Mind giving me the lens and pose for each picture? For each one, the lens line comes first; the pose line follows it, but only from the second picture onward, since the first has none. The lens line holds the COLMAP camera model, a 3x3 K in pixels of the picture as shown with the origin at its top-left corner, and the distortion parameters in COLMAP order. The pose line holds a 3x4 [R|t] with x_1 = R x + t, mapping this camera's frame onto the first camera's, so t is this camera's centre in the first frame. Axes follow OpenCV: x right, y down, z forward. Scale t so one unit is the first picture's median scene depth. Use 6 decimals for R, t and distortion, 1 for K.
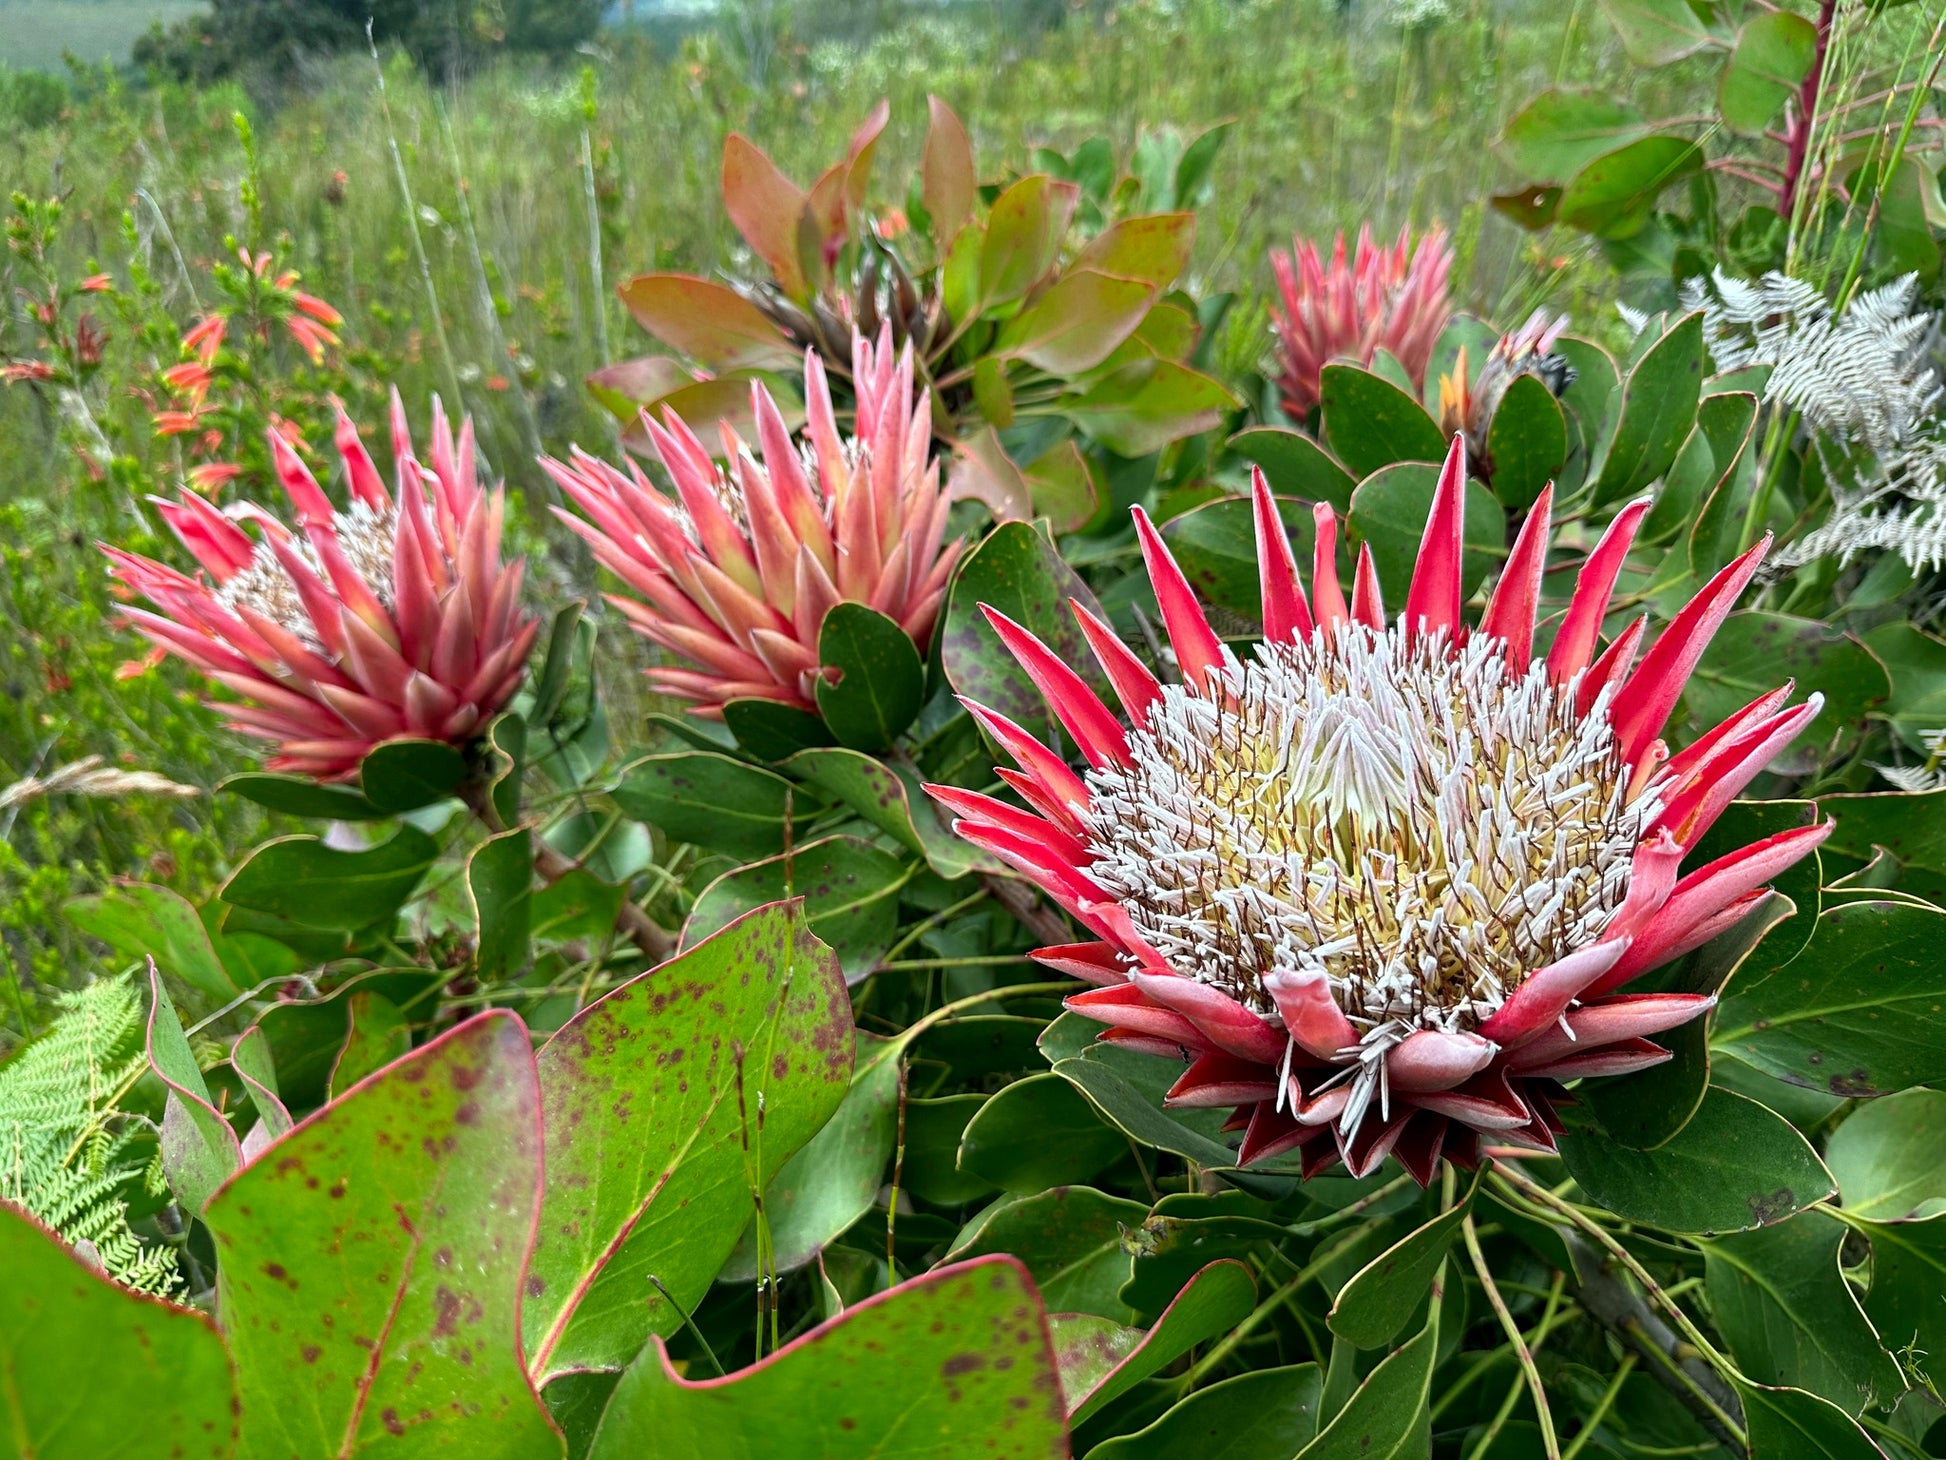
lens RADIAL K [[1325.2, 0, 975.1], [0, 1325.2, 726.9], [0, 0, 1]] dist [-0.005350, -0.002796]
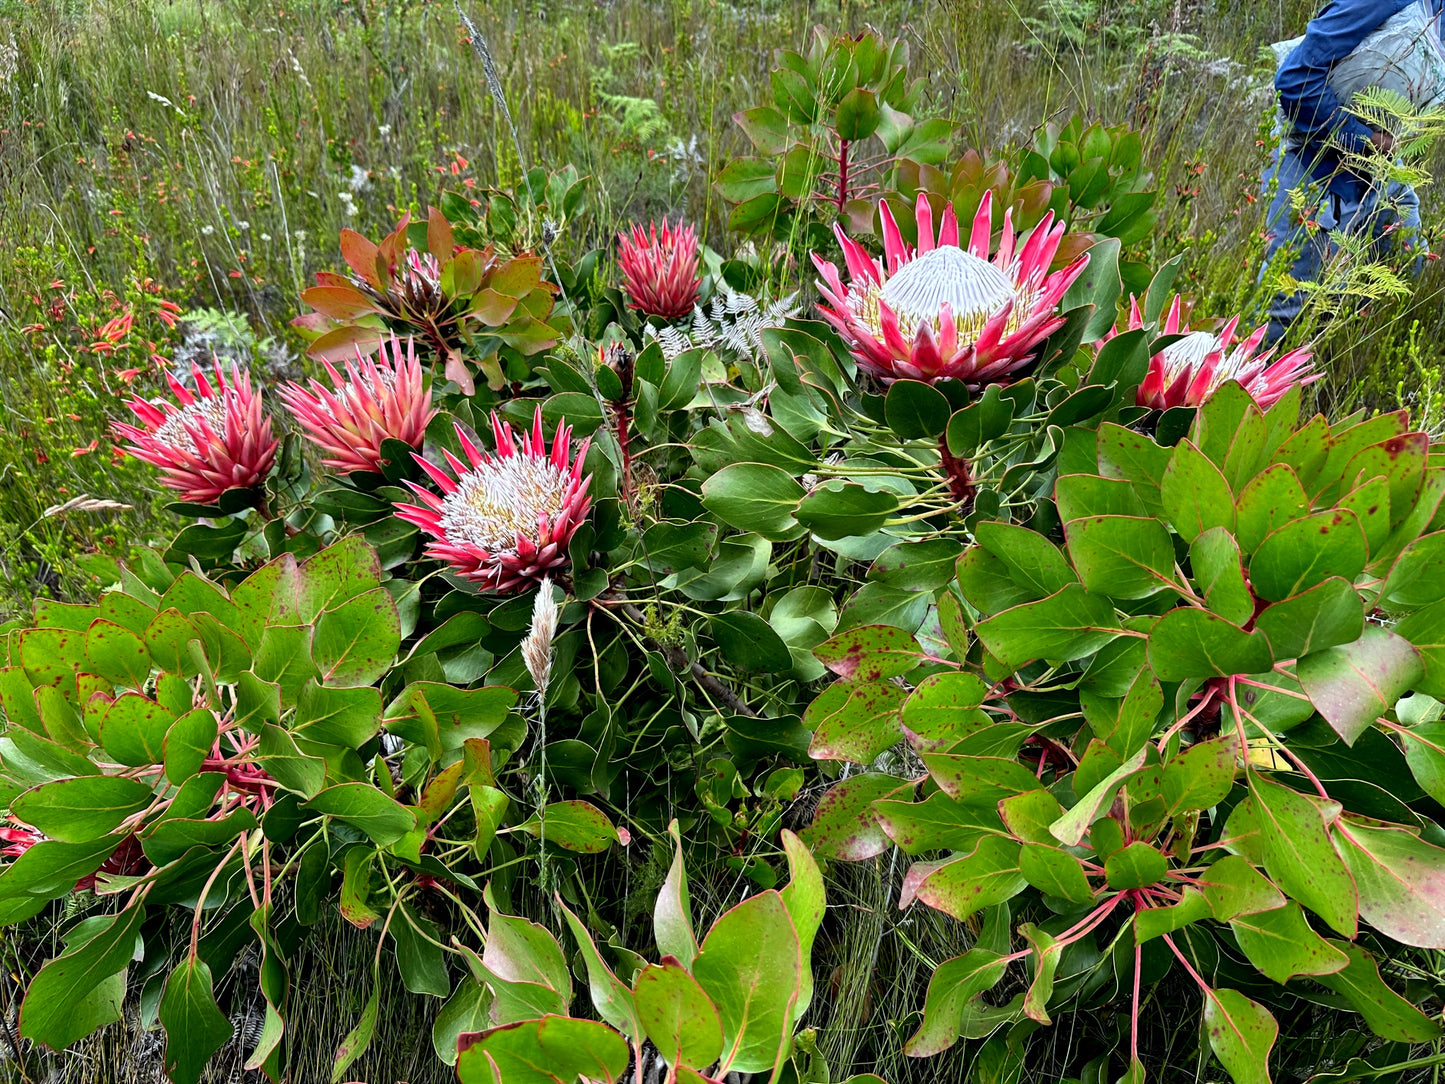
lens RADIAL K [[984.0, 0, 721.8], [0, 984.0, 545.8], [0, 0, 1]] dist [-0.005350, -0.002796]
pose [[0.992704, -0.044411, 0.112104, 0.354615], [0.030633, 0.992087, 0.121762, -0.089968], [-0.116625, -0.117439, 0.986208, -1.181861]]
